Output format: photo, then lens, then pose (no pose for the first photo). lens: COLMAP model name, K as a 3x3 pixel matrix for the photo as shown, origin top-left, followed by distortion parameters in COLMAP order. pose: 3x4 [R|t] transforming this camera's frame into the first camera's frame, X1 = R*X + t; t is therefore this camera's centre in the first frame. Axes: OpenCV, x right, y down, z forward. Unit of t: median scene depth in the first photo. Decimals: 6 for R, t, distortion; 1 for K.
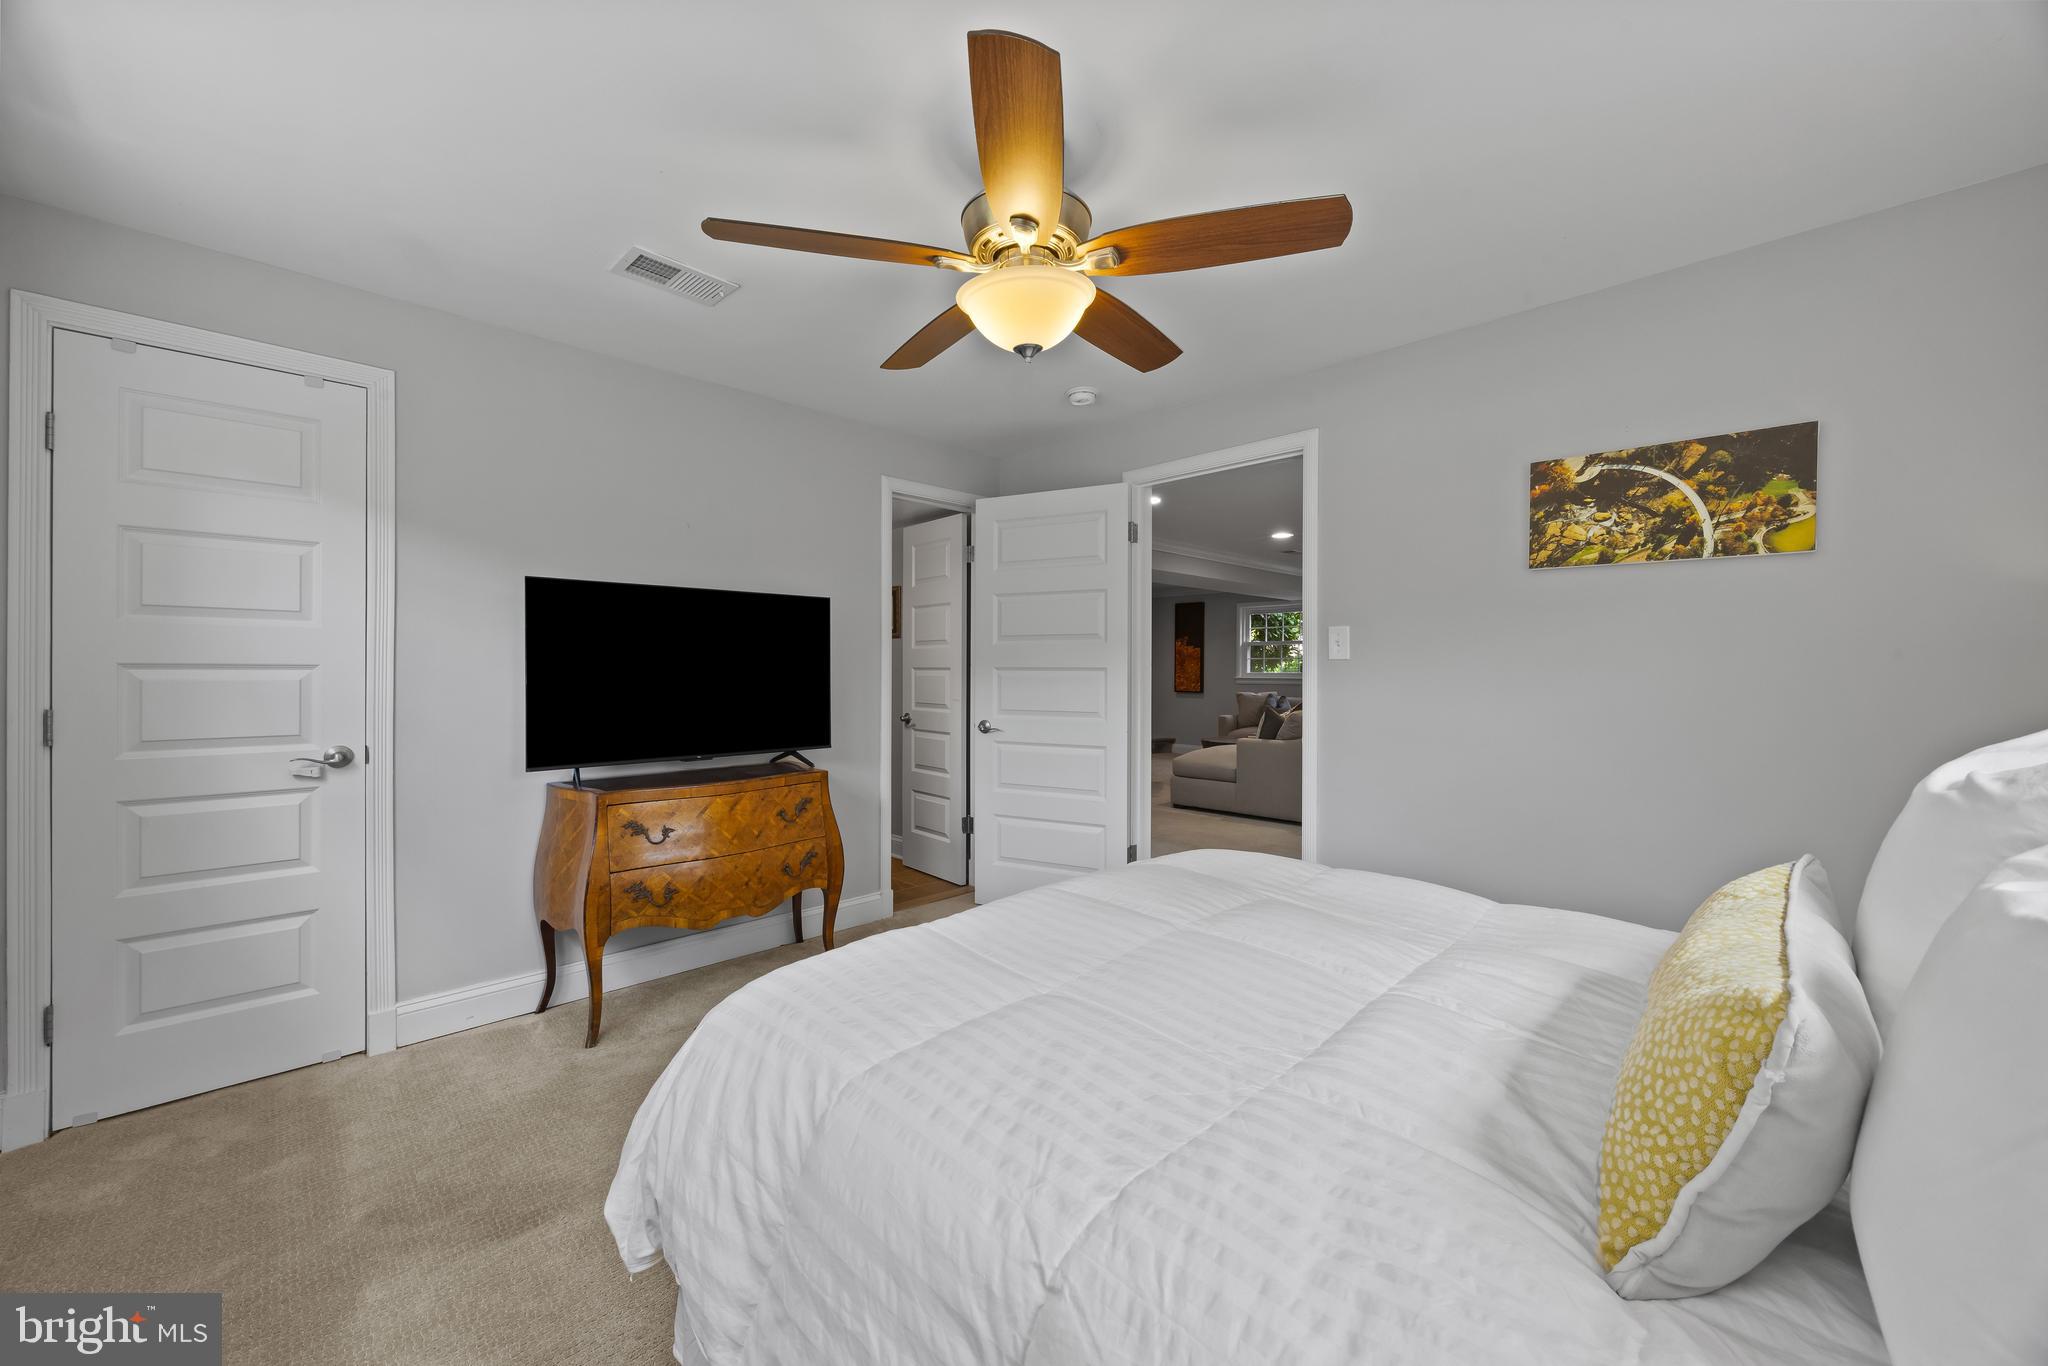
lens RADIAL K [[778.2, 0, 1030.4], [0, 778.2, 675.5], [0, 0, 1]] dist [-0.002109, -0.000050]
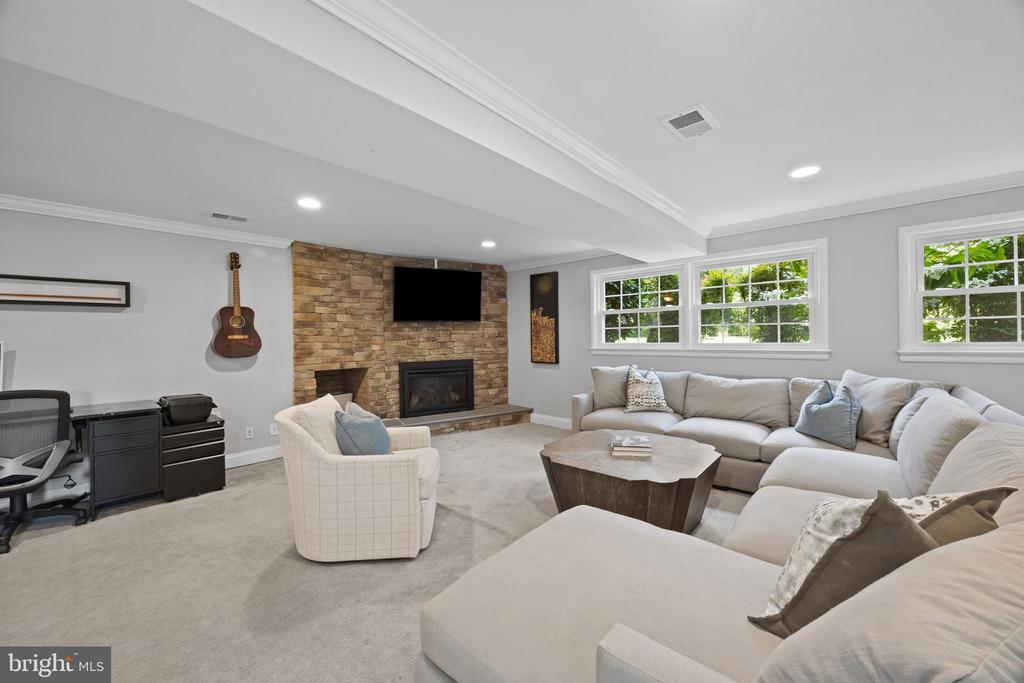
lens RADIAL K [[389.1, 0, 515.2], [0, 389.1, 337.7], [0, 0, 1]] dist [-0.002109, -0.000050]
pose [[0.997809, -0.018958, 0.063391, 0.136752], [0.019387, 0.999793, -0.006162, -0.008514], [-0.063261, 0.007377, 0.997970, 0.511669]]
